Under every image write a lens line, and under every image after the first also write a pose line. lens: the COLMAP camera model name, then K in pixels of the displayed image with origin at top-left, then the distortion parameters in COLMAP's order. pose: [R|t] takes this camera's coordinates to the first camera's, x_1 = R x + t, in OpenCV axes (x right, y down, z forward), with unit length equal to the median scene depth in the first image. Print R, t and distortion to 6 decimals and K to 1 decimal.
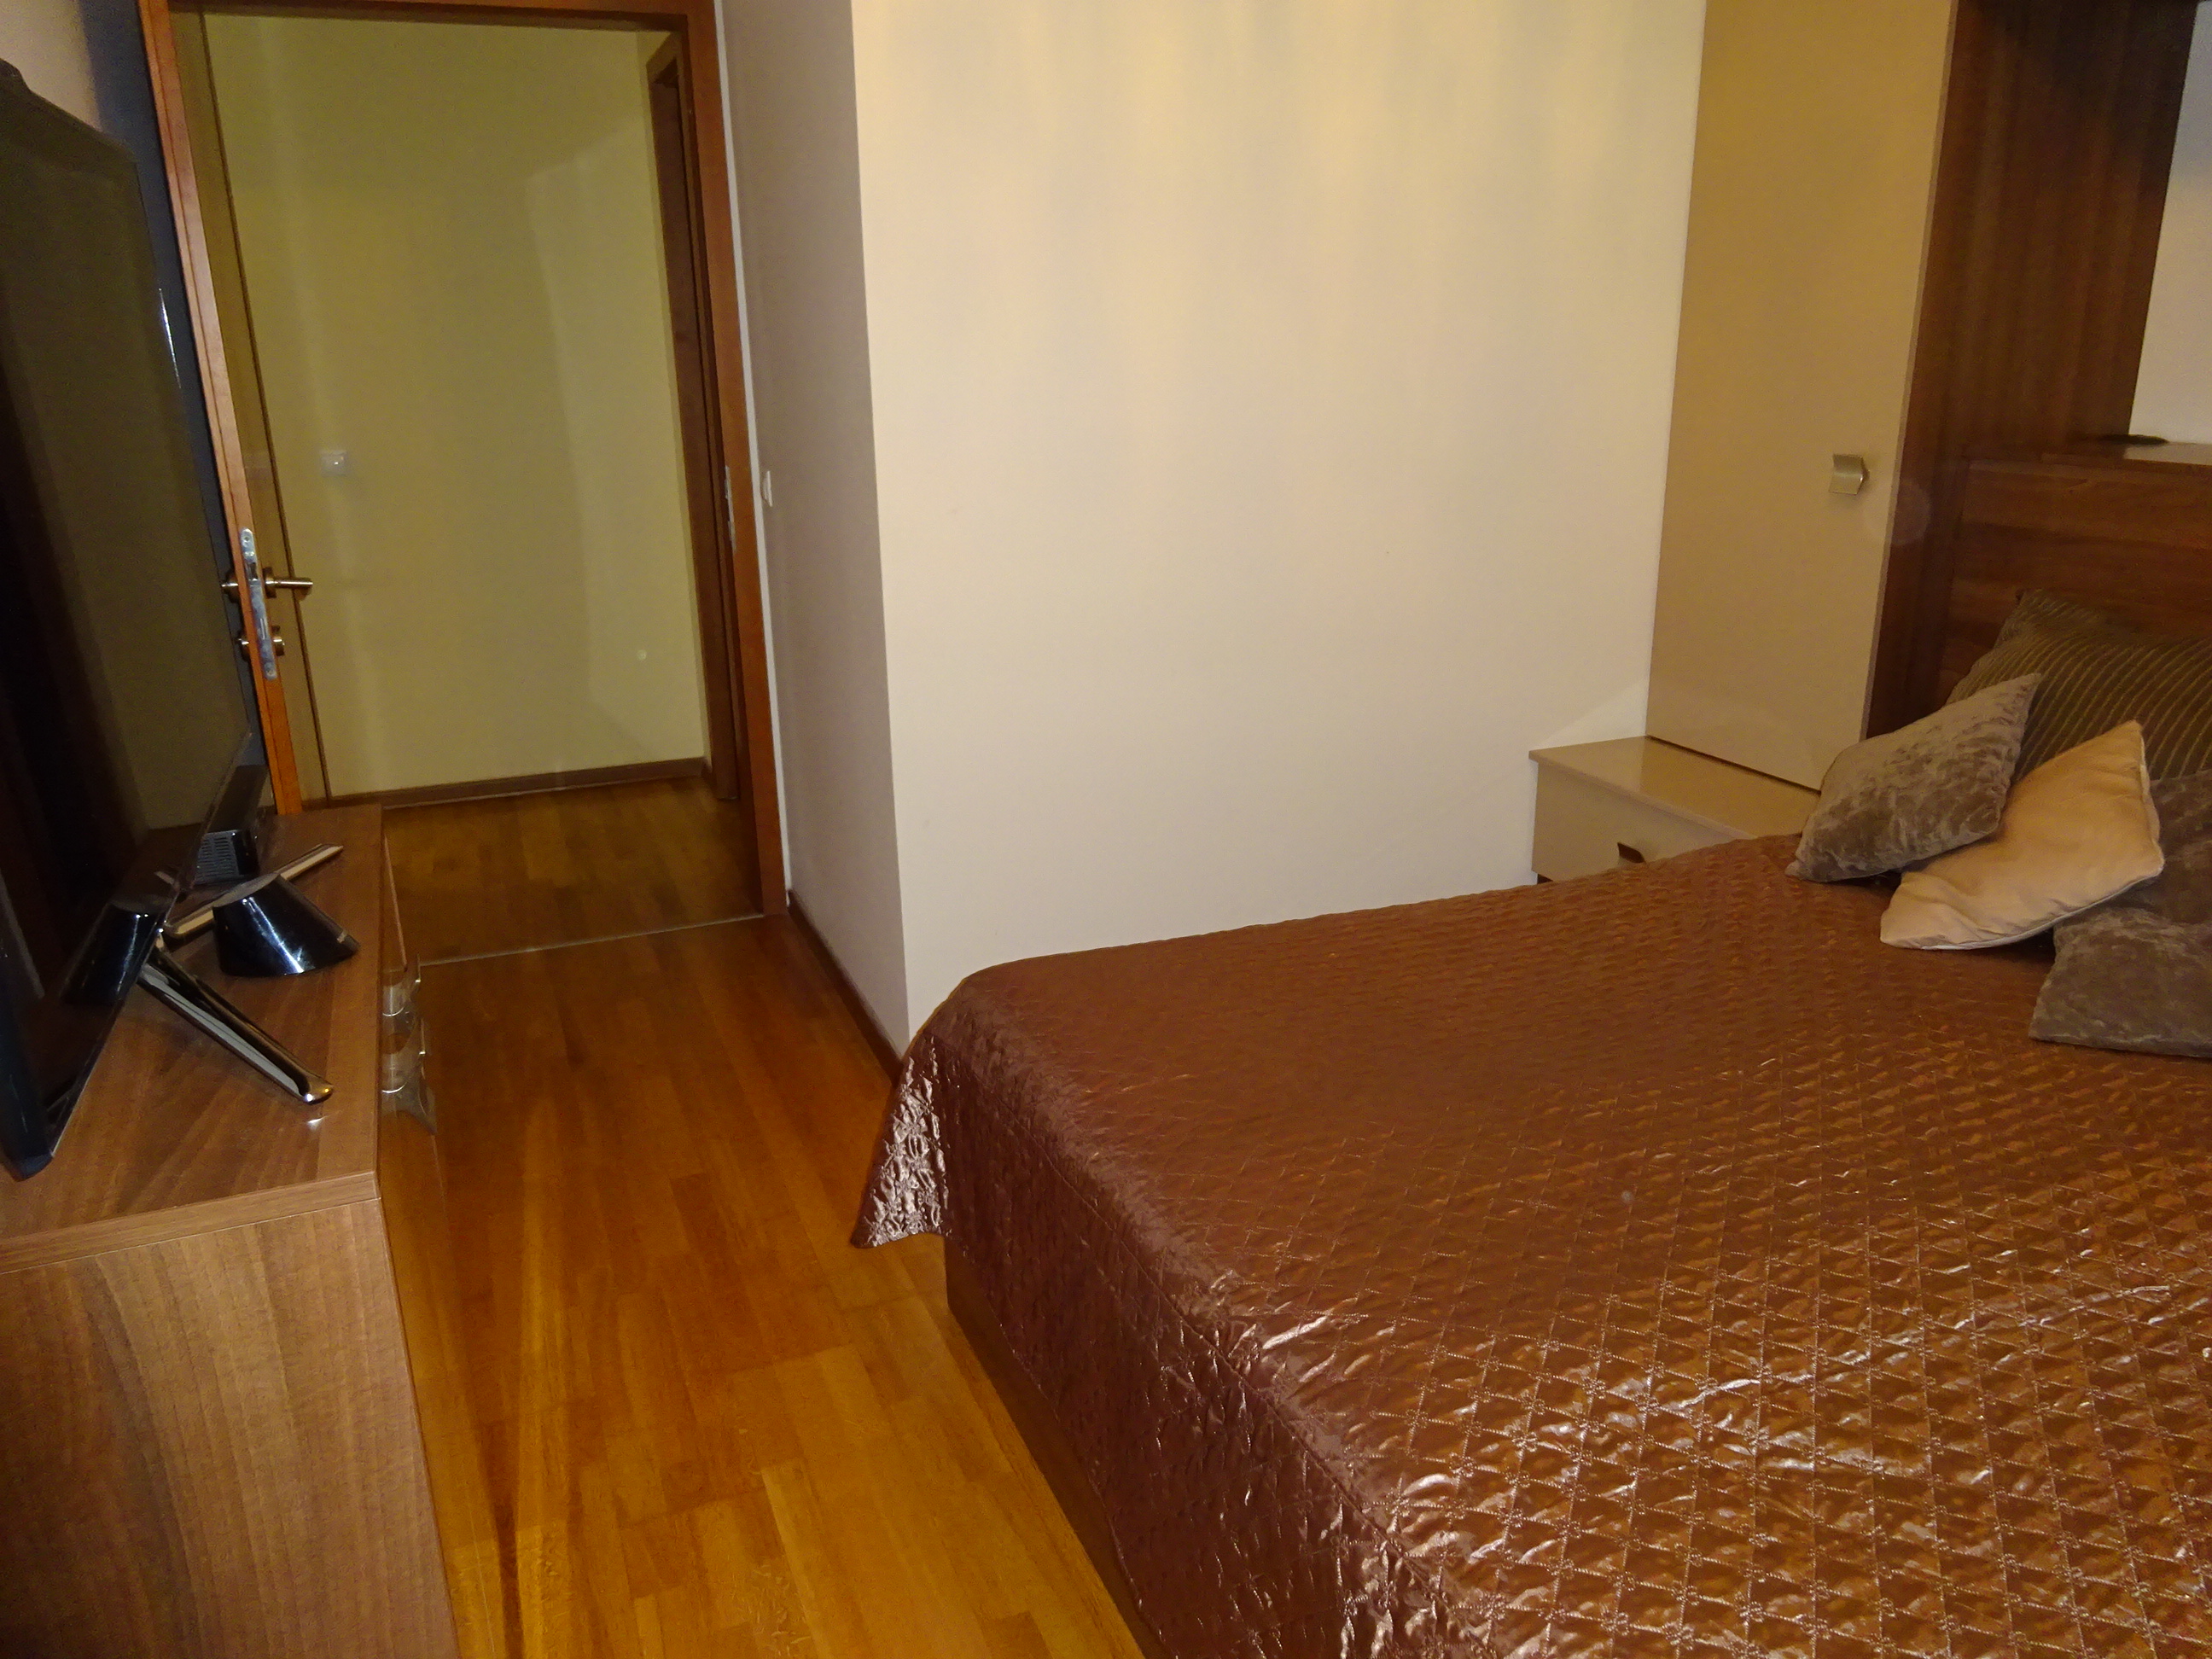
lens RADIAL K [[1630.1, 0, 1104.7], [0, 1630.1, 831.4], [0, 0, 1]] dist [0.002988, -0.011137]
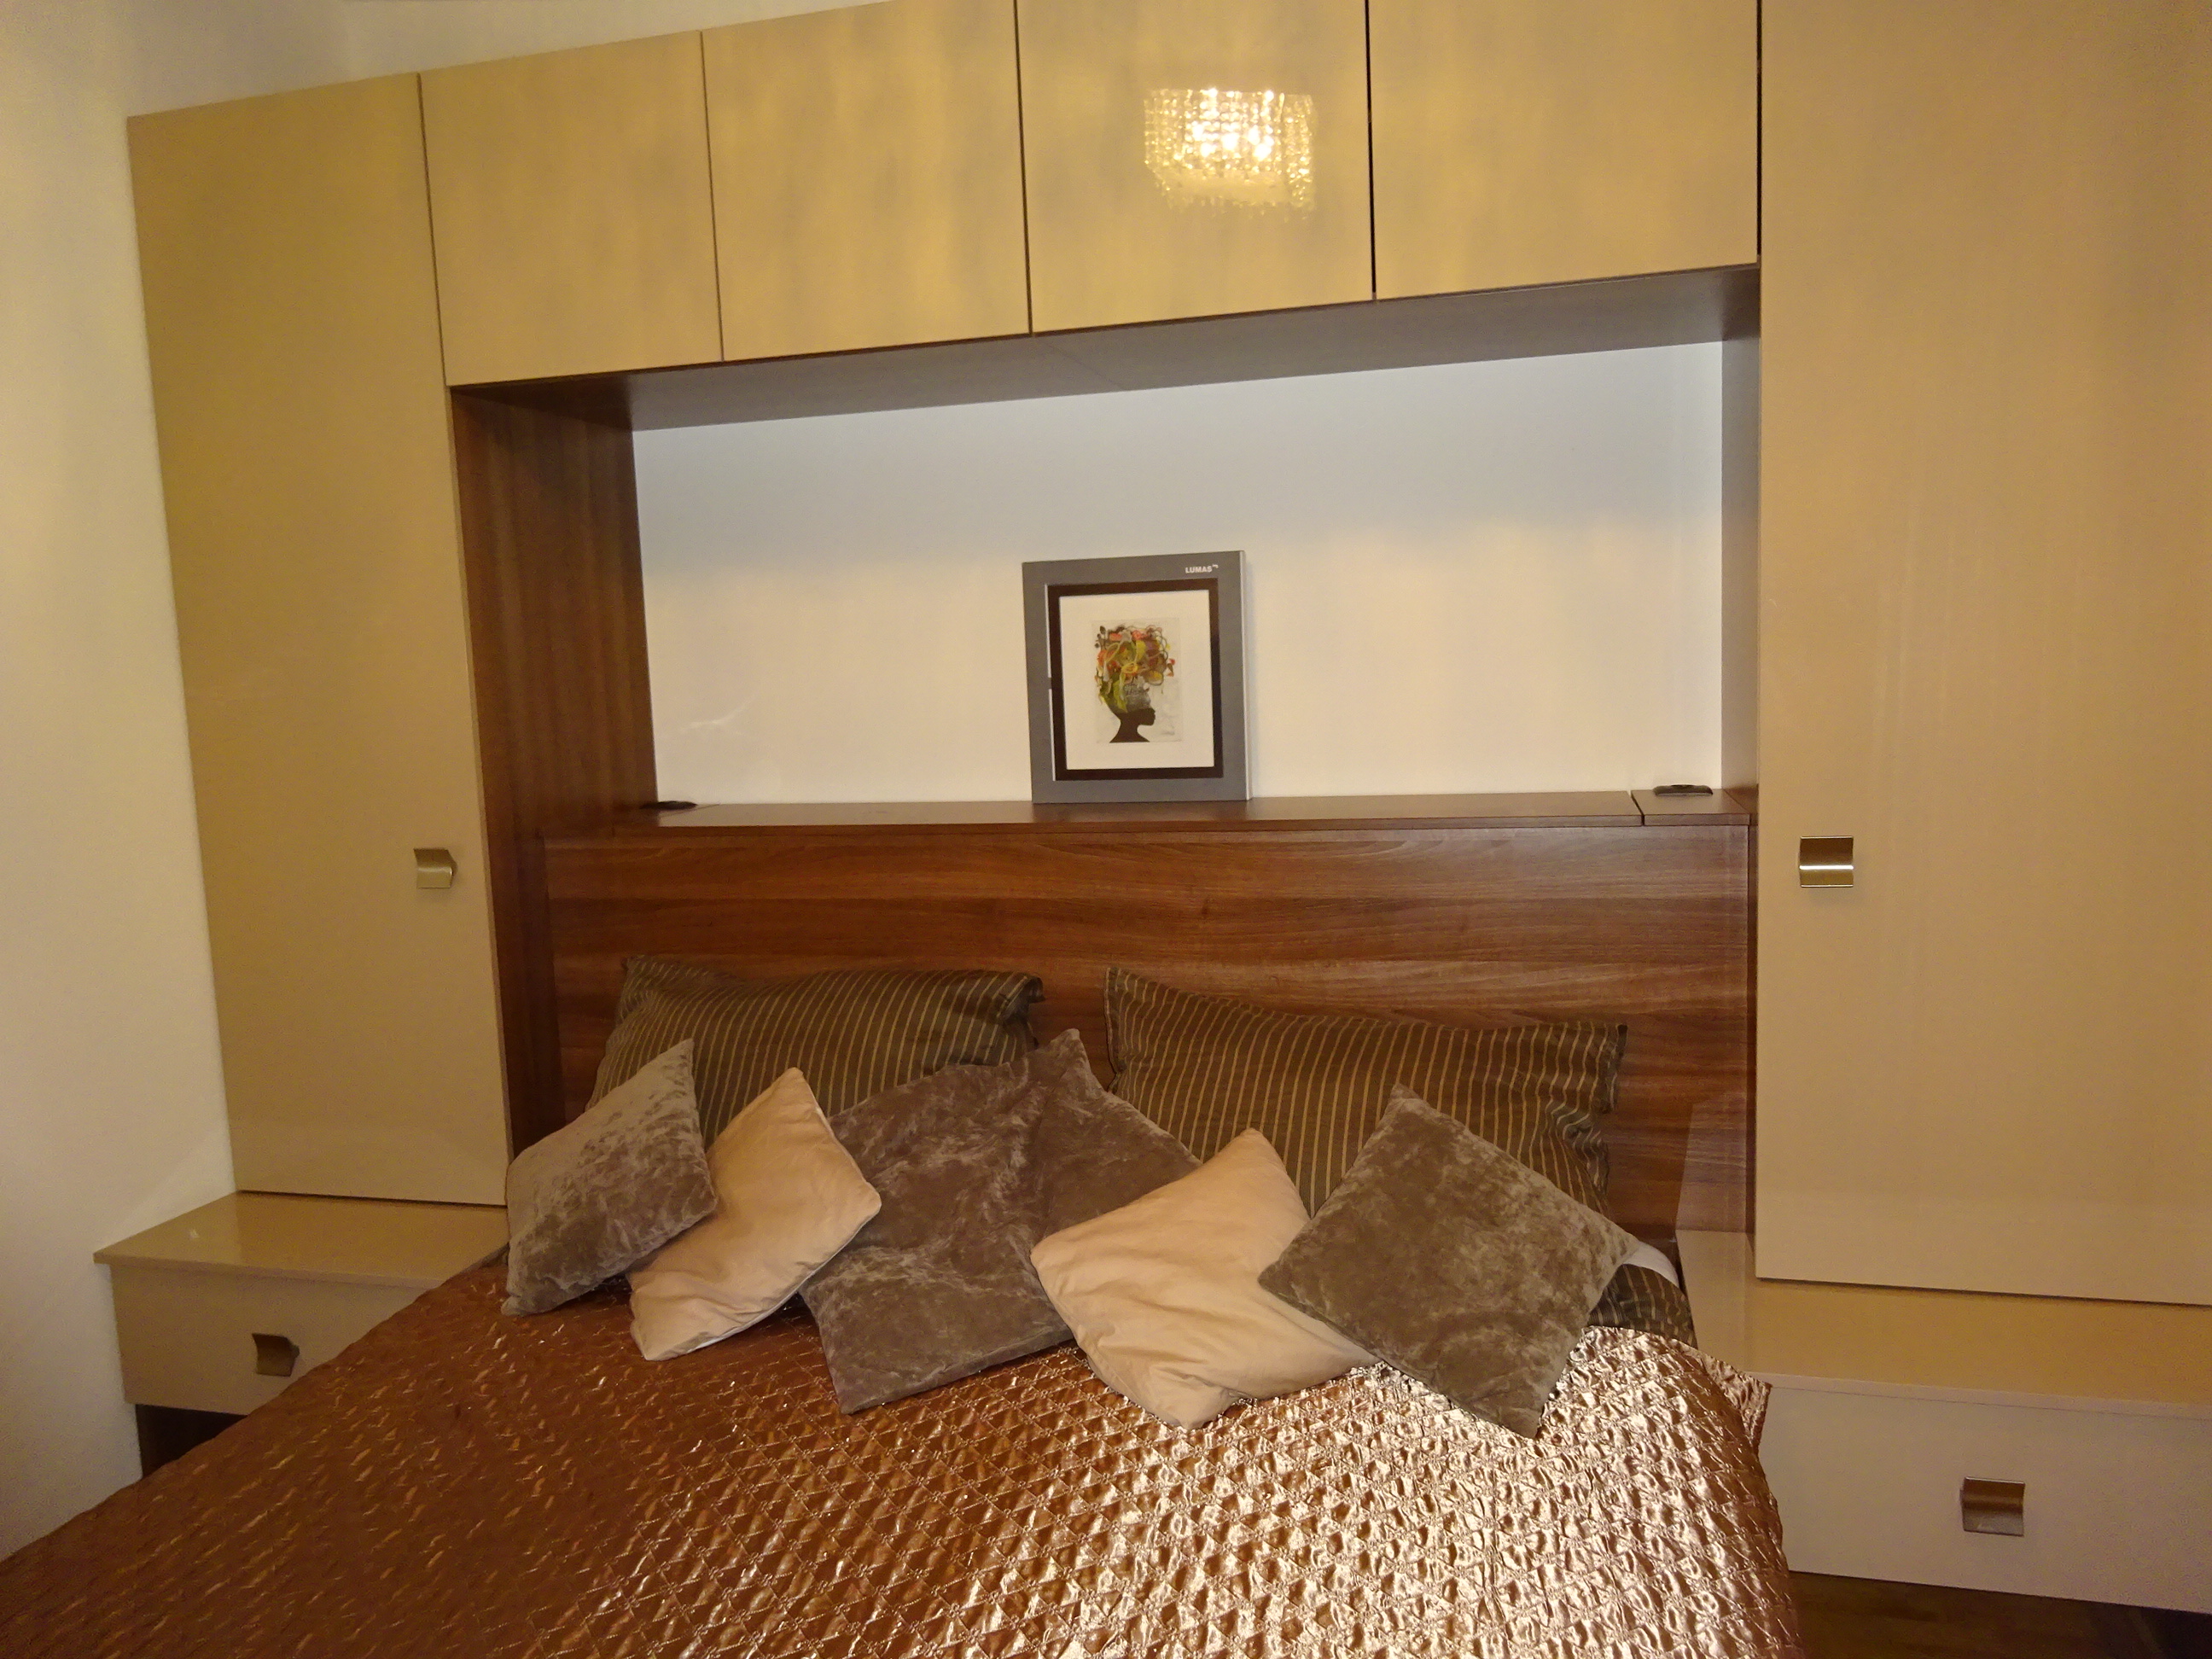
lens RADIAL K [[1630.1, 0, 1104.0], [0, 1630.1, 830.7], [0, 0, 1]] dist [0.002988, -0.011137]
pose [[0.604899, -0.093457, 0.790799, -0.061308], [0.264446, 0.960304, -0.088791, -0.065588], [-0.751110, 0.262833, 0.605601, 0.165928]]
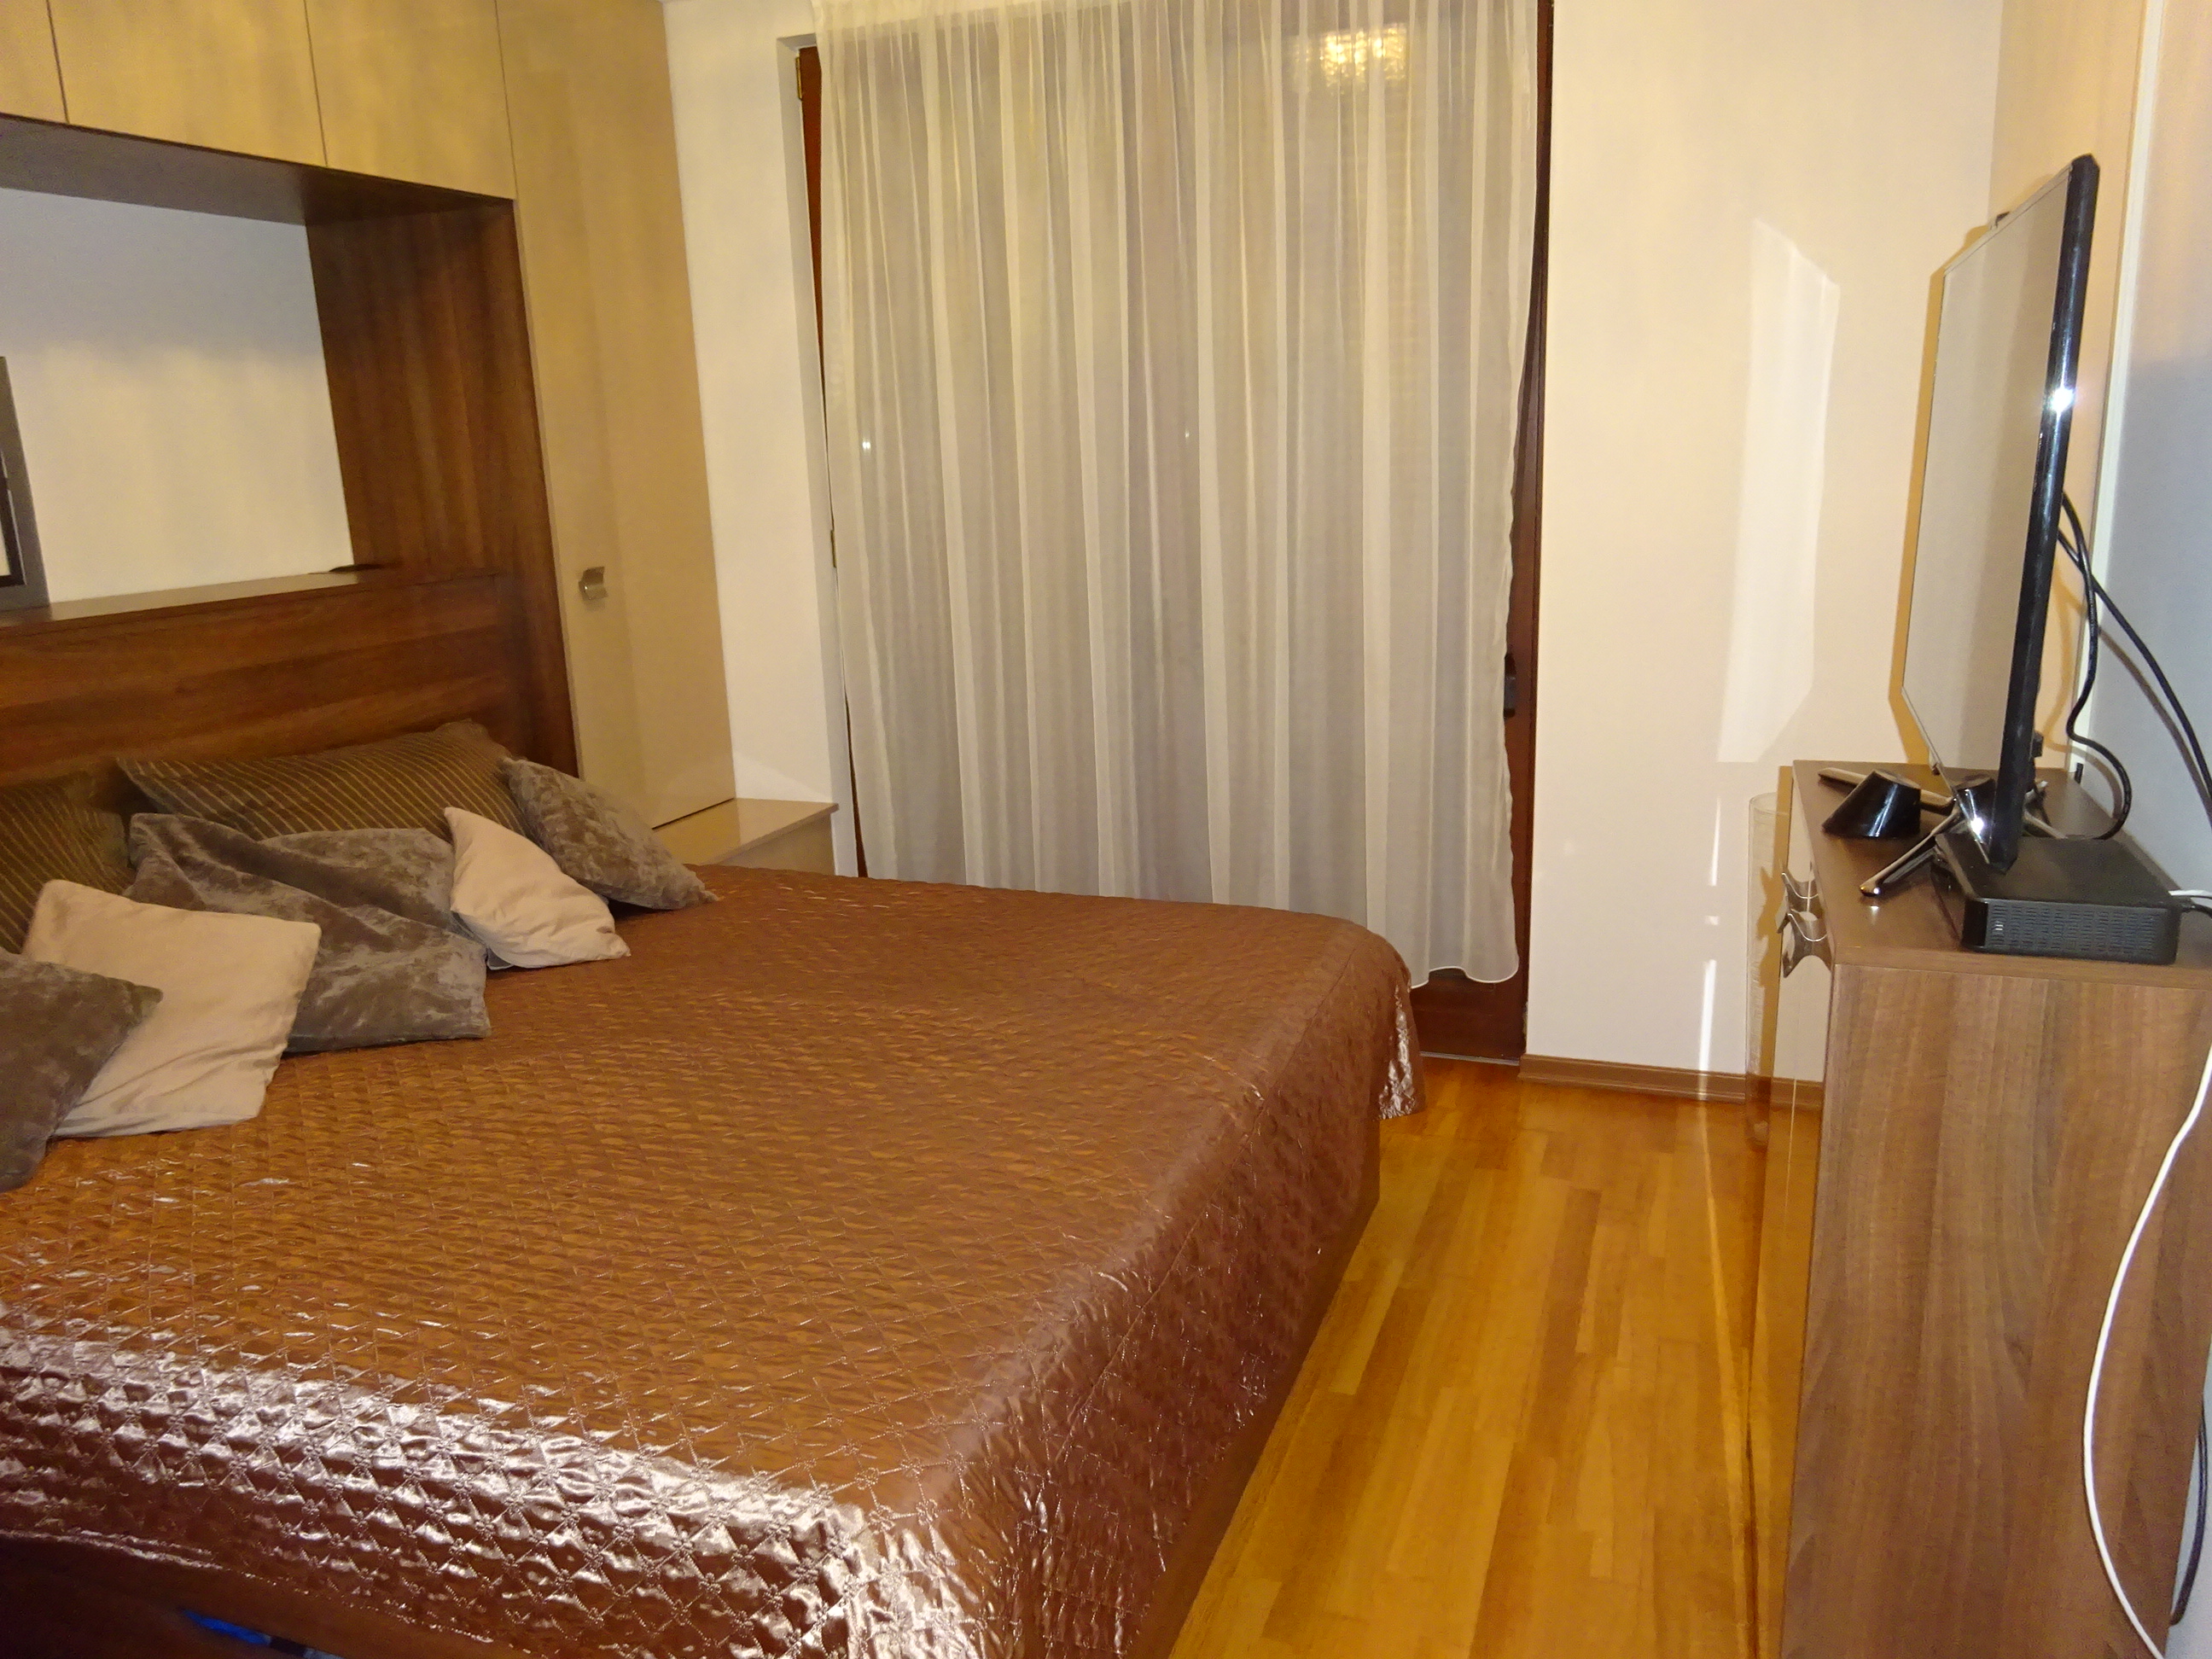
lens RADIAL K [[1630.1, 0, 1108.3], [0, 1630.1, 836.4], [0, 0, 1]] dist [0.002988, -0.011137]
pose [[-0.732923, -0.120647, 0.669528, -0.487276], [0.245176, 0.871175, 0.425374, -0.345094], [-0.634597, 0.475919, -0.608924, 1.147988]]
